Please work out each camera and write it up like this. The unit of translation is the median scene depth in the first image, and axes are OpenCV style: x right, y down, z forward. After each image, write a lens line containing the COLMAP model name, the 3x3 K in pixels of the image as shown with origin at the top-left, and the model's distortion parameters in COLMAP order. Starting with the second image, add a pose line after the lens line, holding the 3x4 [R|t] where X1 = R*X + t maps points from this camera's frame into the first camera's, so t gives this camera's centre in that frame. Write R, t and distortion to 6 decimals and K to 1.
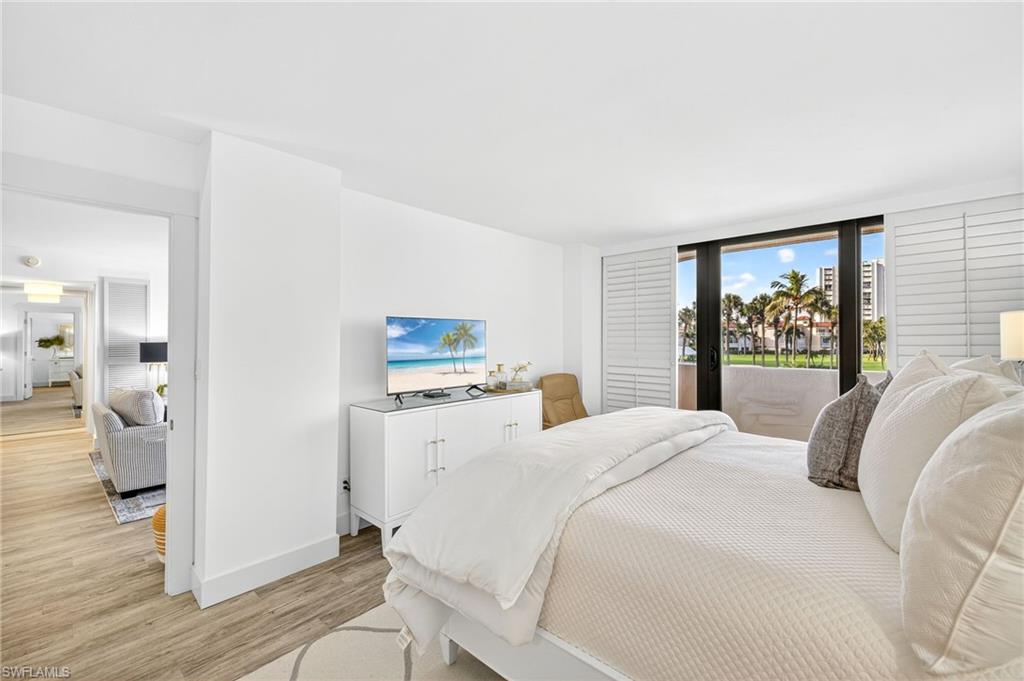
lens RADIAL K [[425.0, 0, 508.2], [0, 425.0, 339.5], [0, 0, 1]] dist [-0.000676, -0.000195]
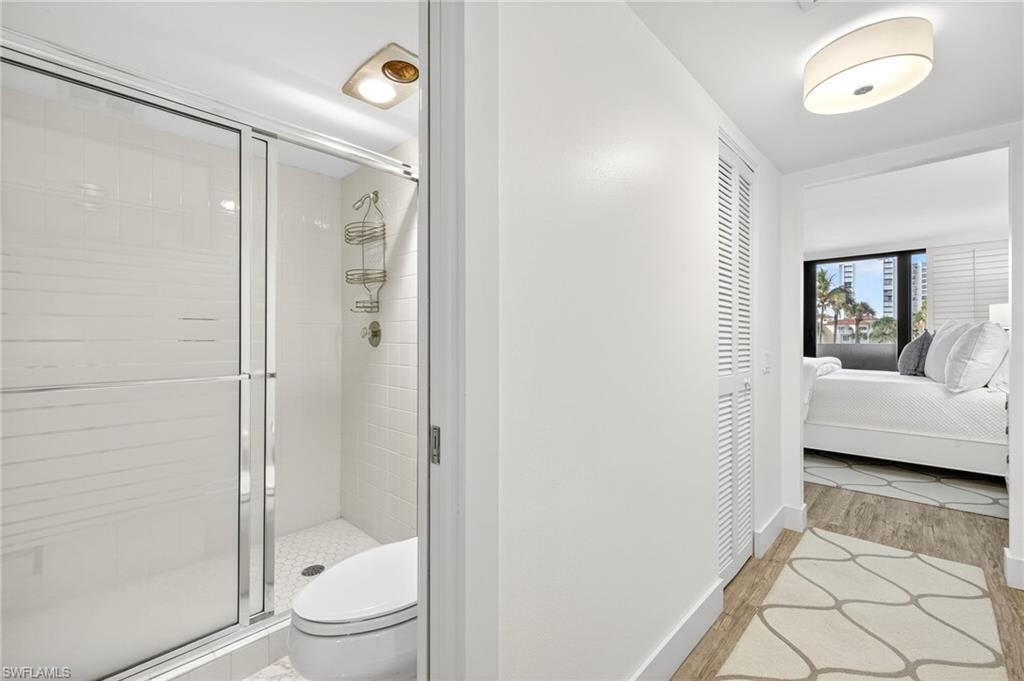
lens RADIAL K [[425.0, 0, 508.2], [0, 425.0, 339.5], [0, 0, 1]] dist [-0.000676, -0.000195]
pose [[0.999613, -0.001613, -0.027754, -0.586422], [0.001692, 0.999995, 0.002817, 0.050683], [0.027749, -0.002863, 0.999611, -0.590941]]
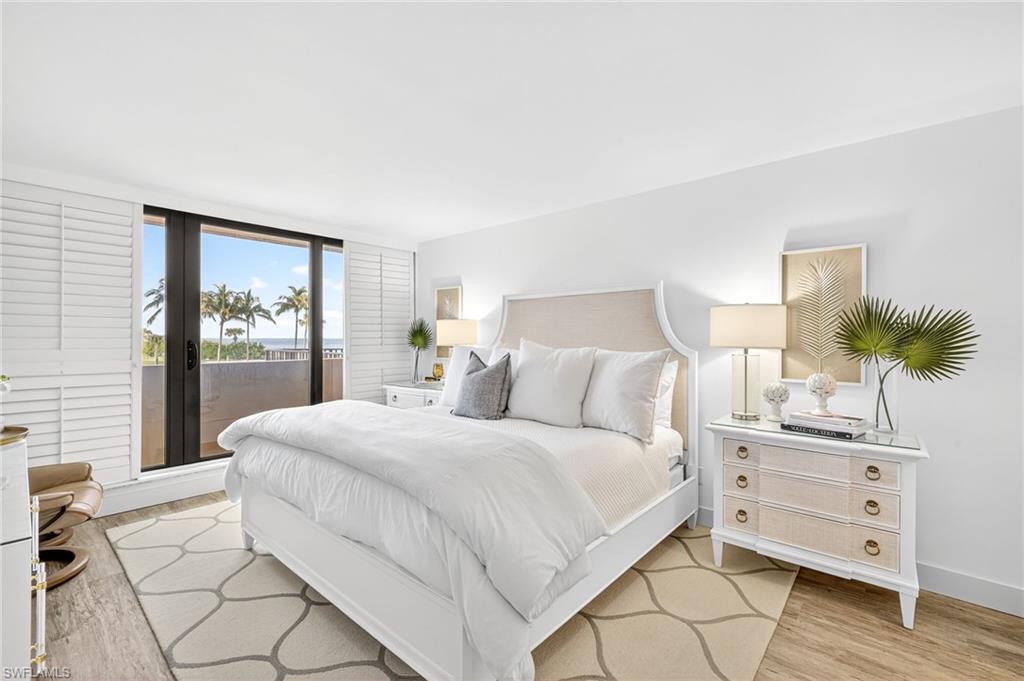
lens RADIAL K [[440.7, 0, 515.5], [0, 440.7, 337.6], [0, 0, 1]] dist [0.015359, 0.000011]
pose [[-0.034389, -0.004360, 0.999399, -0.410136], [-0.009068, 0.999951, 0.004050, 0.001364], [-0.999367, -0.008923, -0.034427, 0.393065]]
